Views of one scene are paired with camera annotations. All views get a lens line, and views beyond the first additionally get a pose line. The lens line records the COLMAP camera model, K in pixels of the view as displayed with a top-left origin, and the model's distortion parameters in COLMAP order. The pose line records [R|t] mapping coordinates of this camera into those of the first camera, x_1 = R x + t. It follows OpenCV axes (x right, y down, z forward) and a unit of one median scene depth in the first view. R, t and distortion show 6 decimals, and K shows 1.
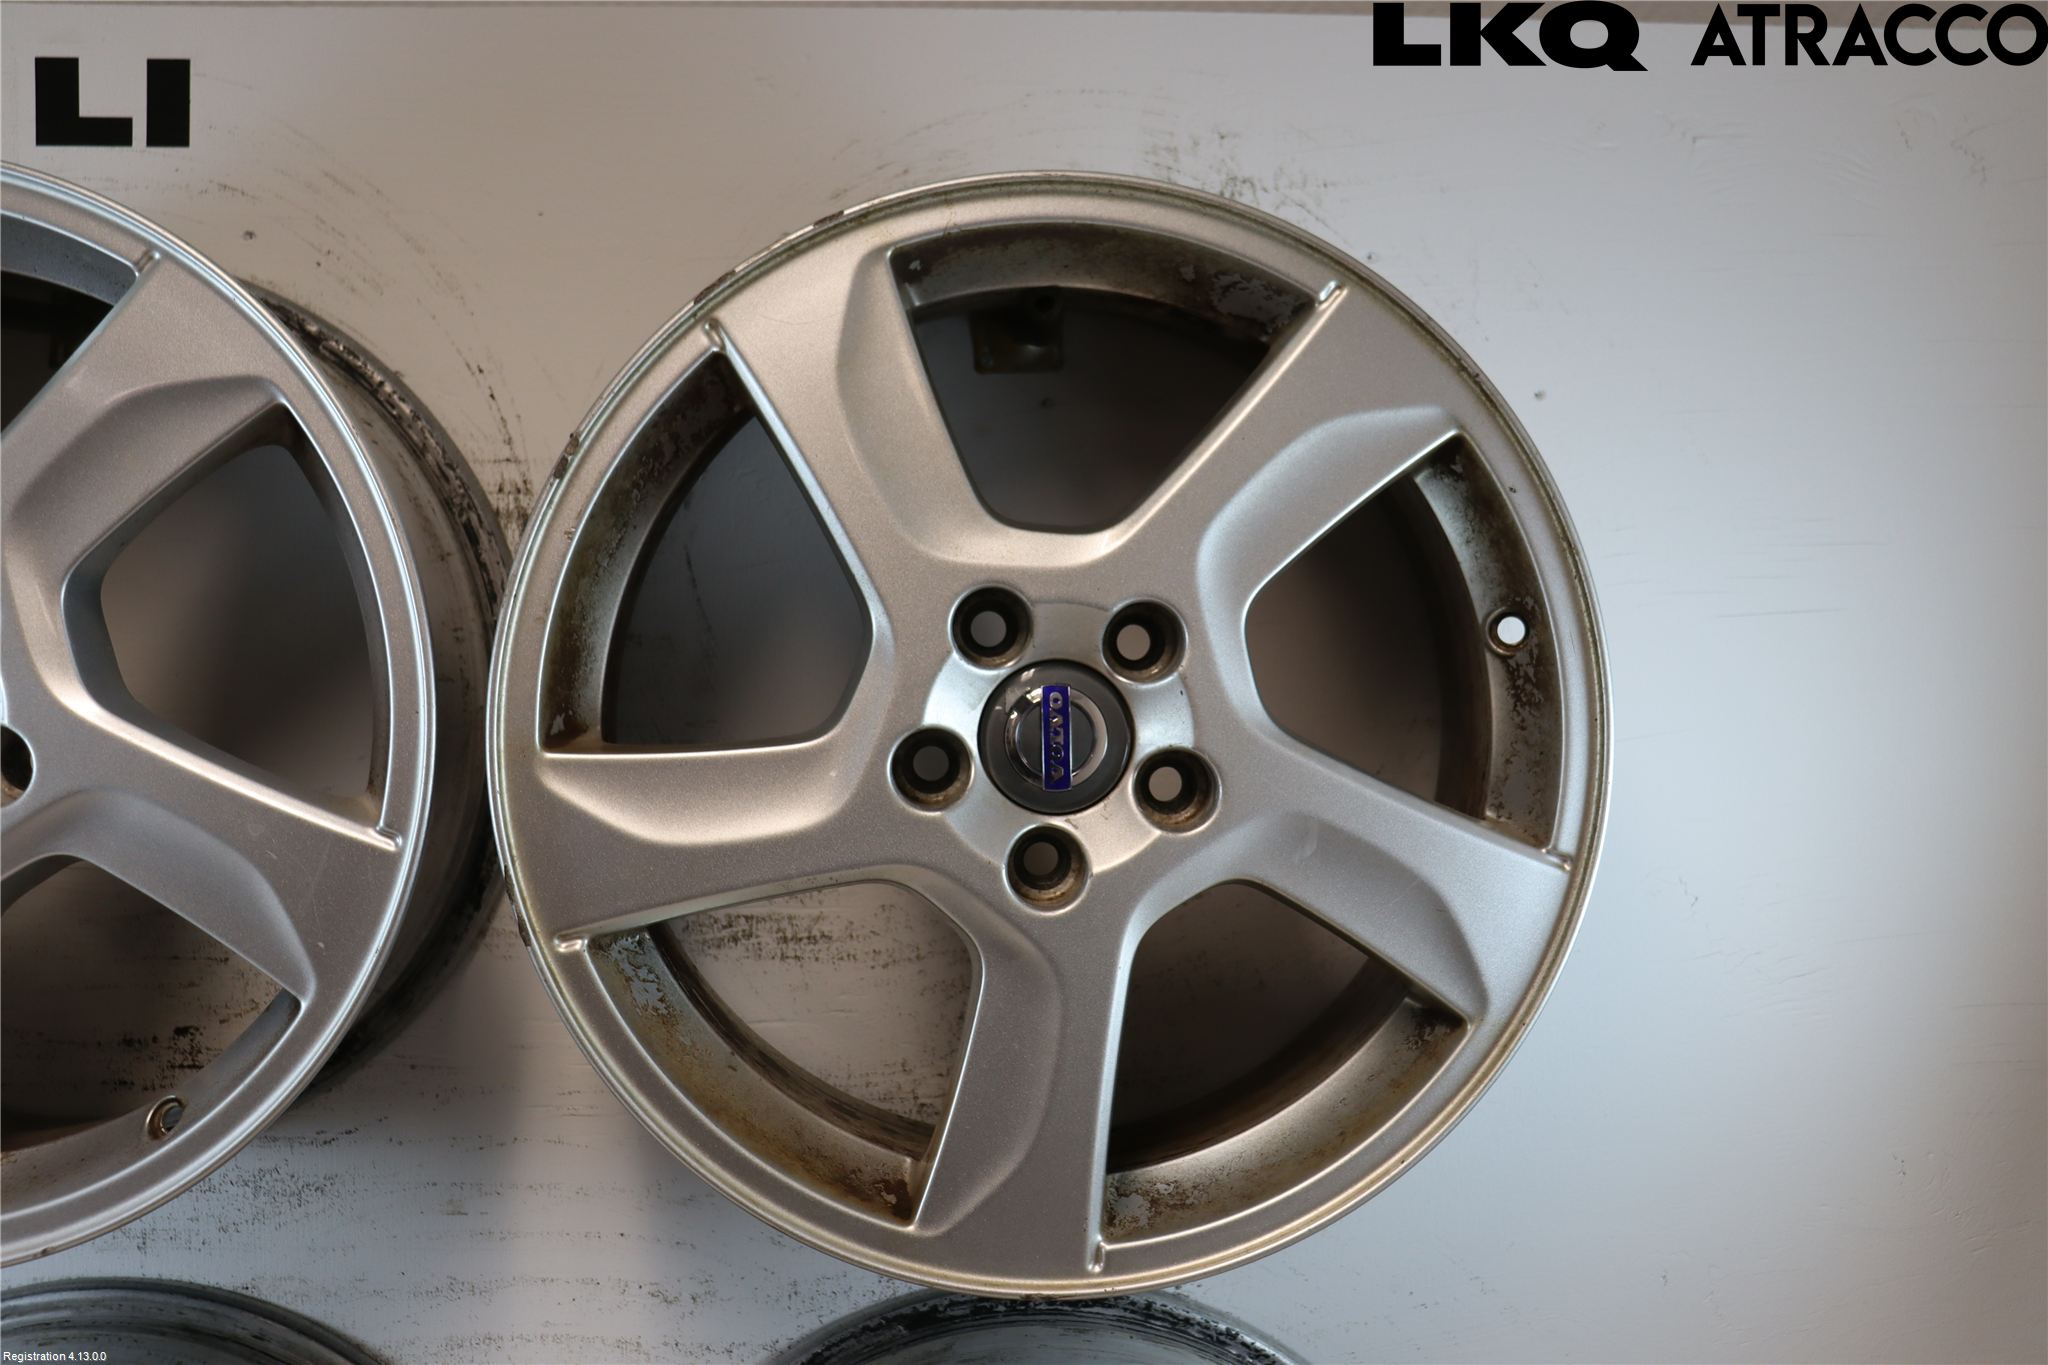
lens RADIAL K [[2054.8, 0, 1029.9], [0, 2054.8, 674.4], [0, 0, 1]] dist [-0.074435, 0.000000]
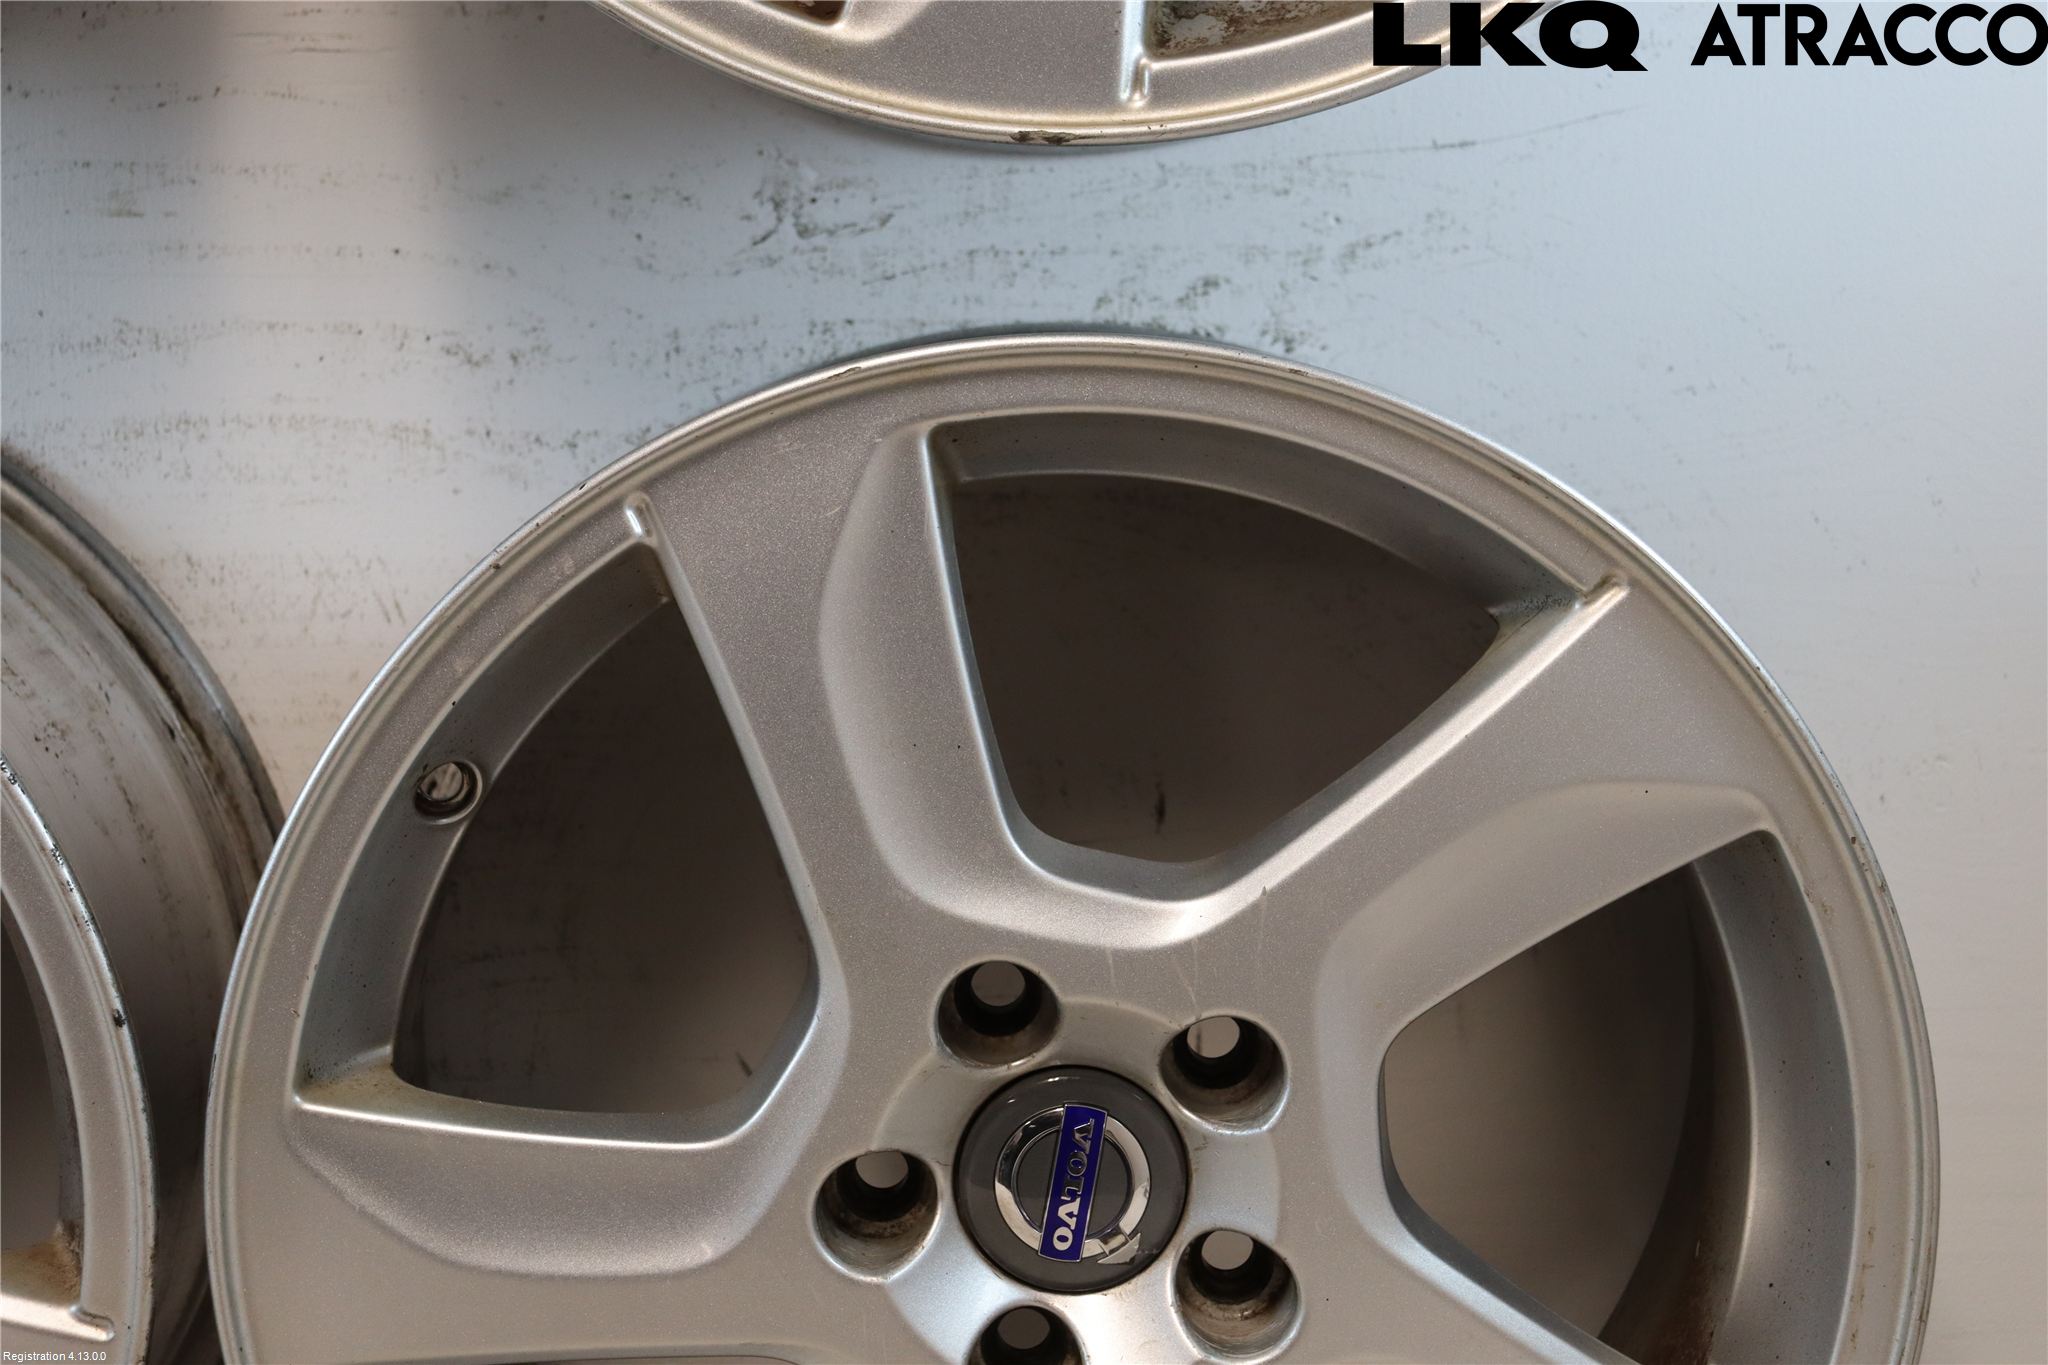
lens RADIAL K [[3201.6, 0, 1021.8], [0, 3201.6, 687.3], [0, 0, 1]] dist [0.145005, 0.000000]
pose [[0.999192, 0.006163, -0.039728, 0.037772], [-0.000822, 0.991103, 0.133092, 0.335874], [0.040195, -0.132952, 0.990307, 0.014375]]
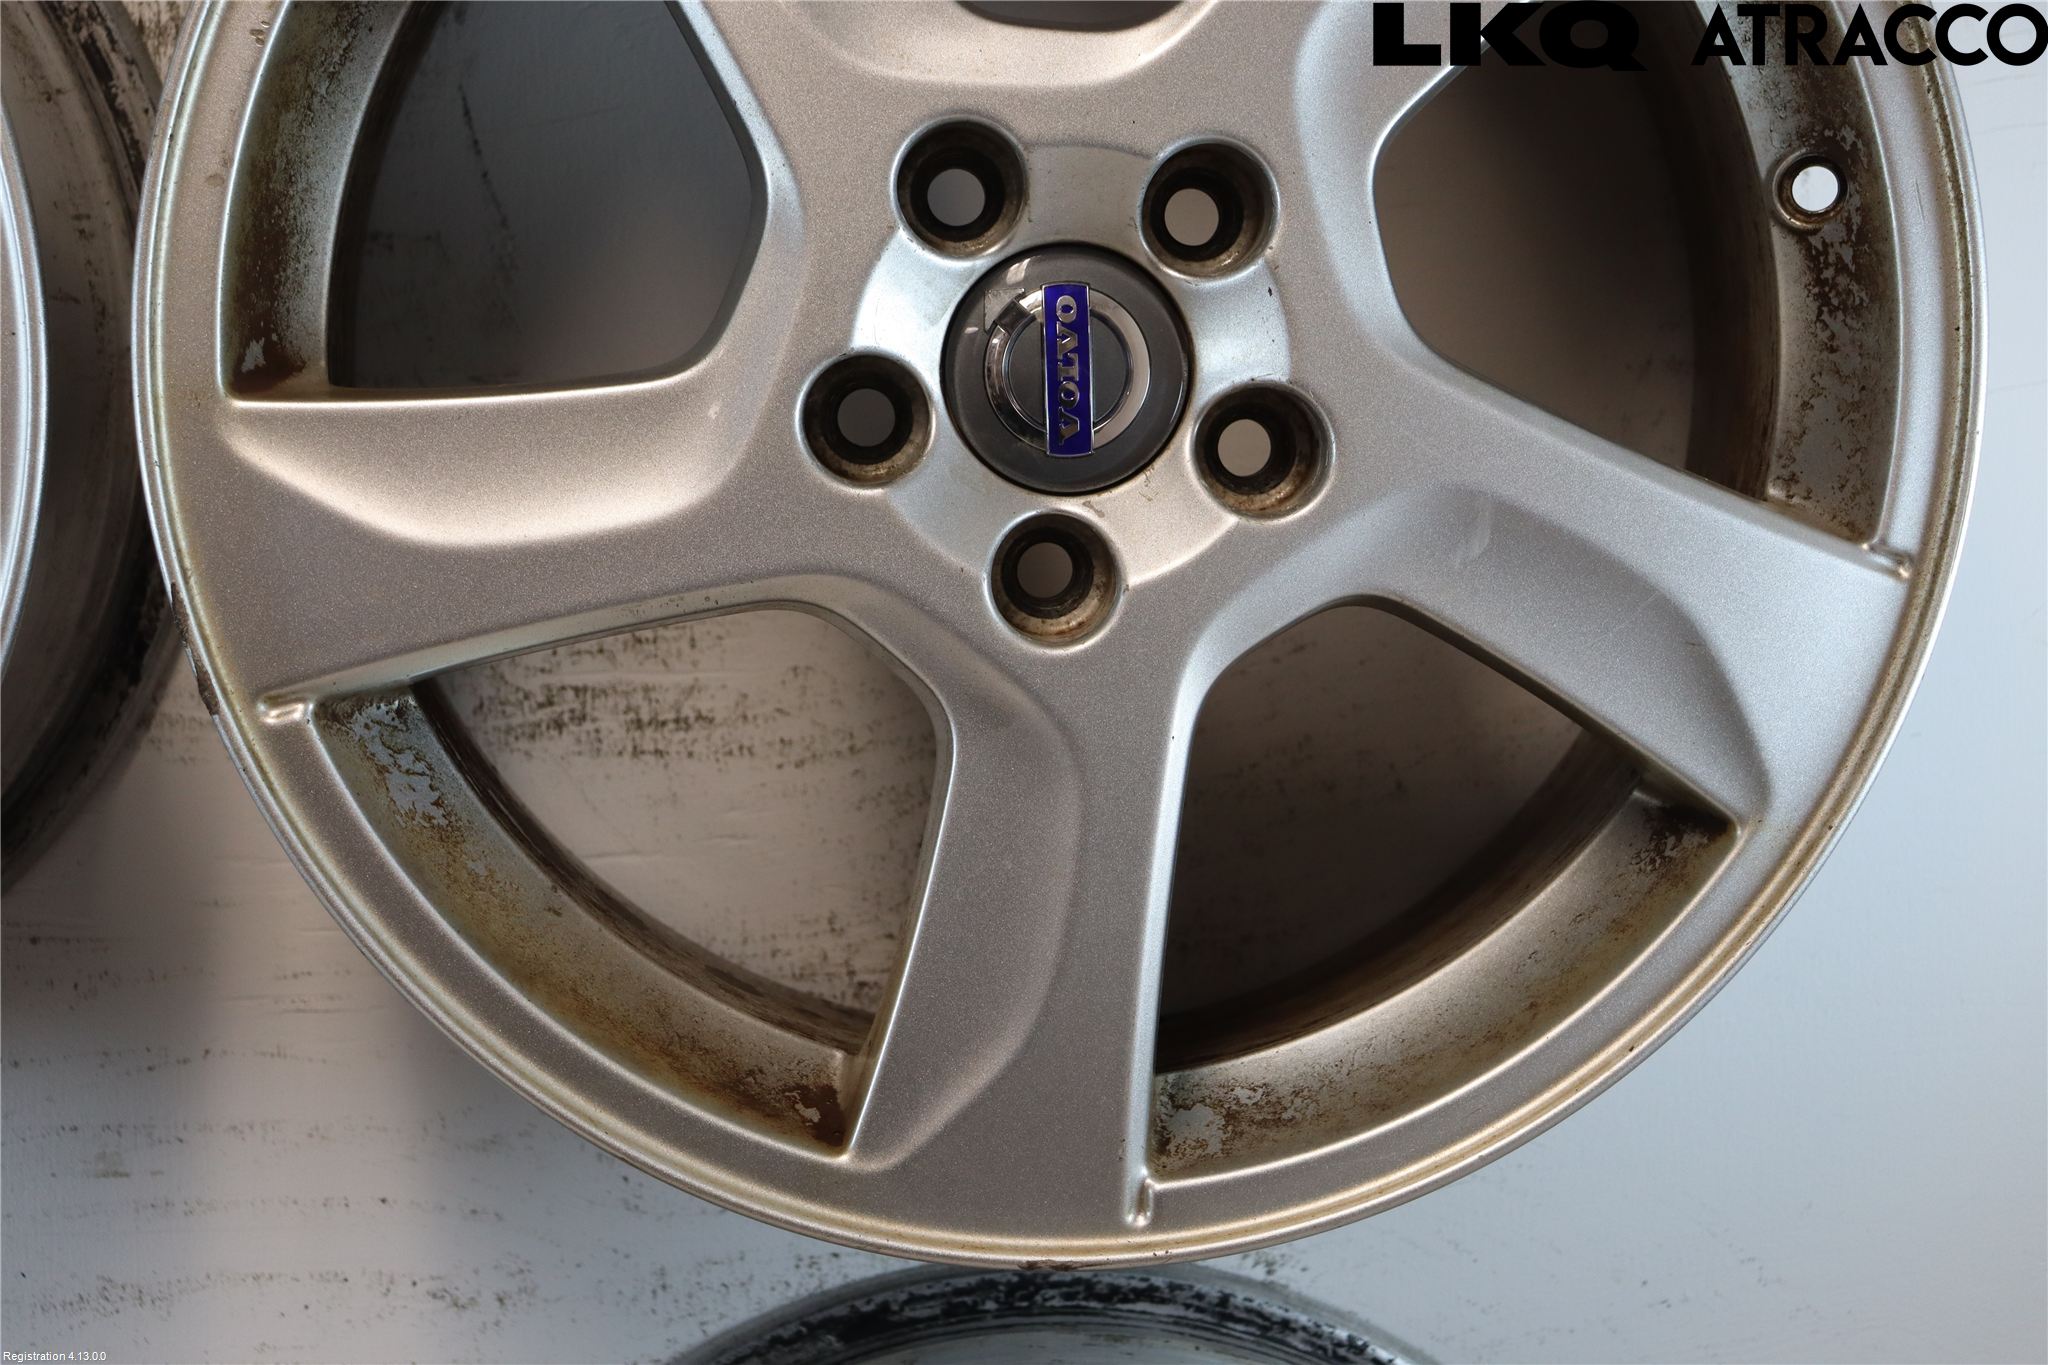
lens RADIAL K [[3201.6, 0, 1021.1], [0, 3201.6, 685.3], [0, 0, 1]] dist [0.145005, 0.000000]
pose [[0.999938, -0.010585, -0.003550, 0.001190], [0.010847, 0.996372, 0.084415, 0.043076], [0.002643, -0.084448, 0.996424, 0.028794]]
